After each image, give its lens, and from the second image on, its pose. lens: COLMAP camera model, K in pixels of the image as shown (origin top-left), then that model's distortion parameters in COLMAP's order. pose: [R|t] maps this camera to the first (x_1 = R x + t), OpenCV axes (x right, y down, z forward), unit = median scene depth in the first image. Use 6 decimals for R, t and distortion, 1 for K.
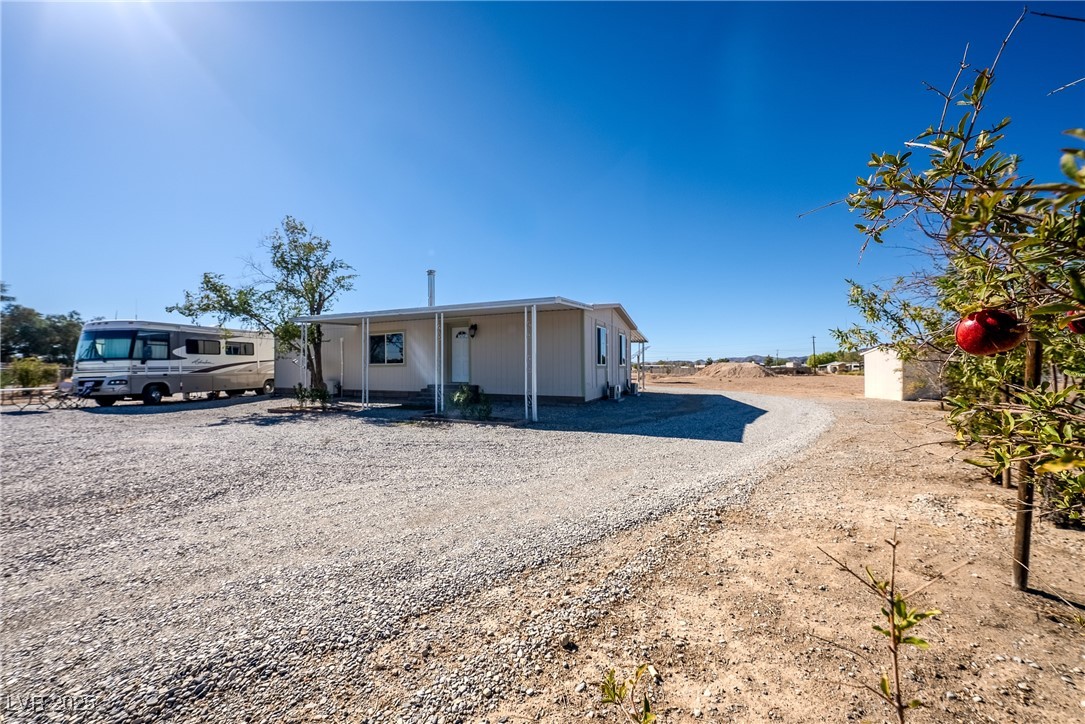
lens RADIAL K [[386.8, 0, 546.3], [0, 386.8, 360.0], [0, 0, 1]] dist [-0.010511, -0.000050]
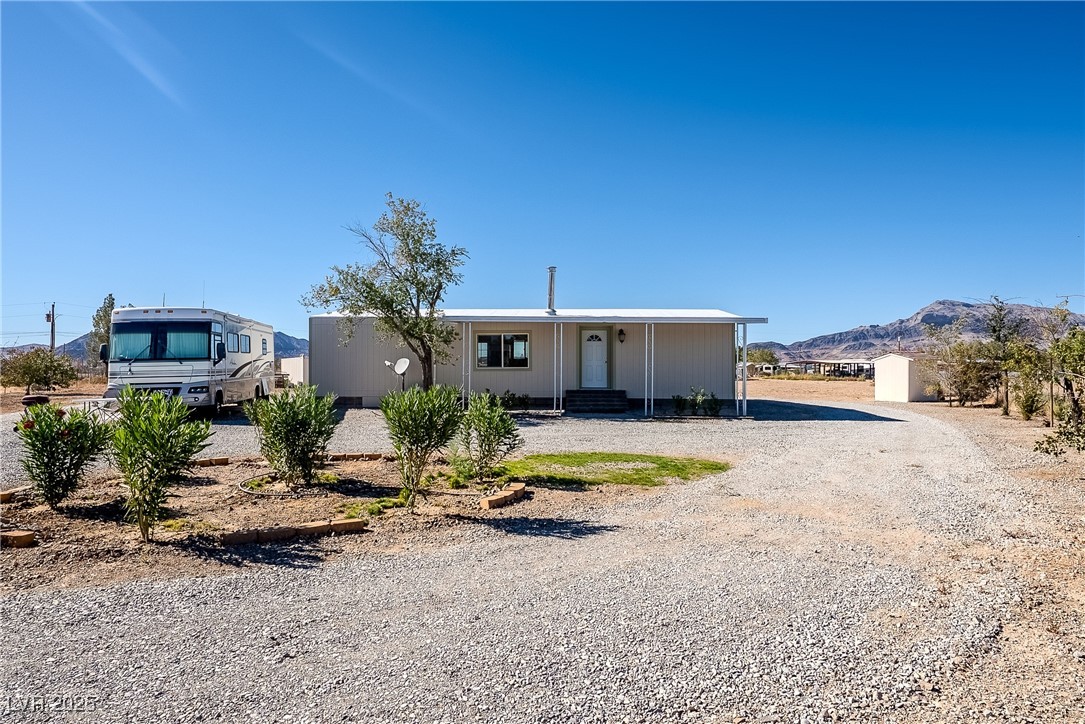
lens RADIAL K [[630.5, 0, 542.0], [0, 630.5, 357.9], [0, 0, 1]] dist [0.015578, 0.001321]
pose [[0.929466, 0.012894, 0.368684, -0.912343], [-0.013749, 0.999905, -0.000307, -0.014177], [-0.368653, -0.004784, 0.929555, -0.414346]]
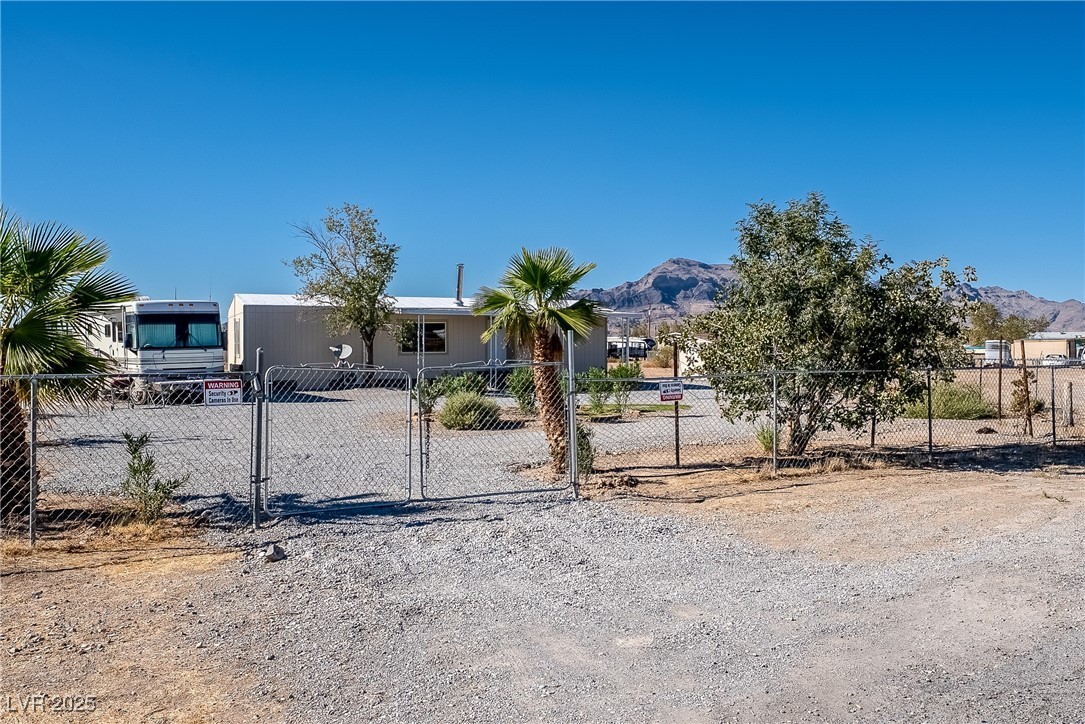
lens RADIAL K [[912.0, 0, 541.1], [0, 912.0, 362.3], [0, 0, 1]] dist [-0.019845, -0.005878]
pose [[0.704928, -0.007759, 0.709237, -1.996691], [-0.015081, 0.999550, 0.025925, -0.032030], [-0.709119, -0.028971, 0.704494, -0.961984]]
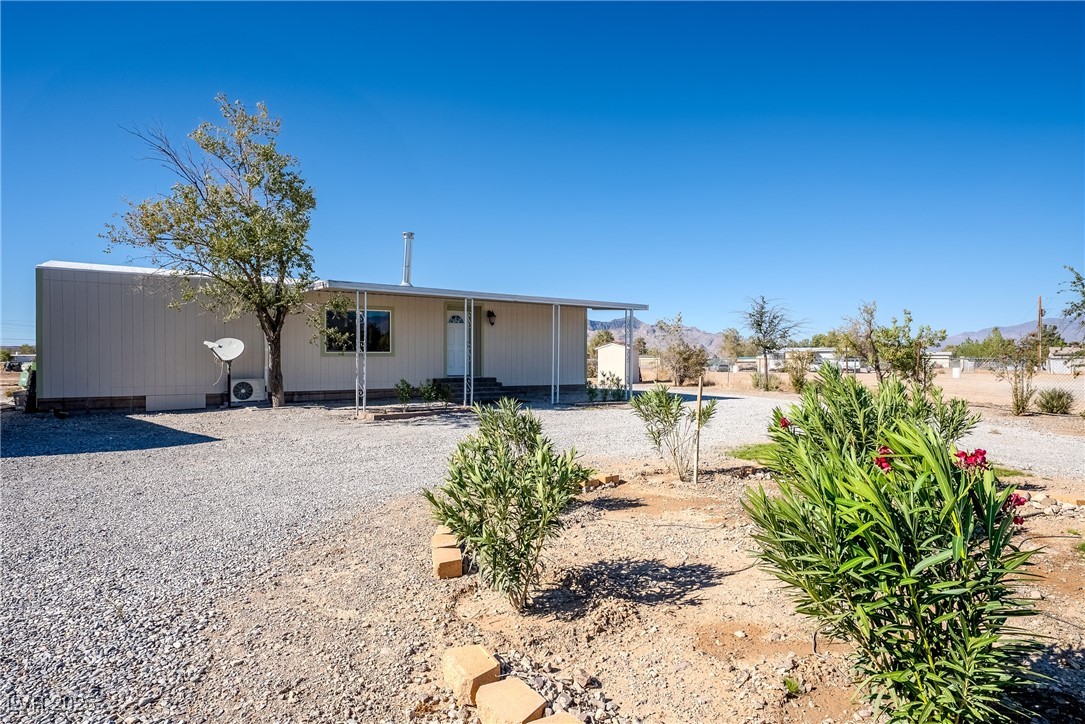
lens RADIAL K [[609.6, 0, 545.2], [0, 609.6, 357.8], [0, 0, 1]] dist [0.008340, 0.001900]
pose [[0.533294, 0.006704, 0.845903, -1.237074], [-0.019389, 0.999803, 0.004300, 0.009425], [-0.845708, -0.018694, 0.533319, 0.118697]]
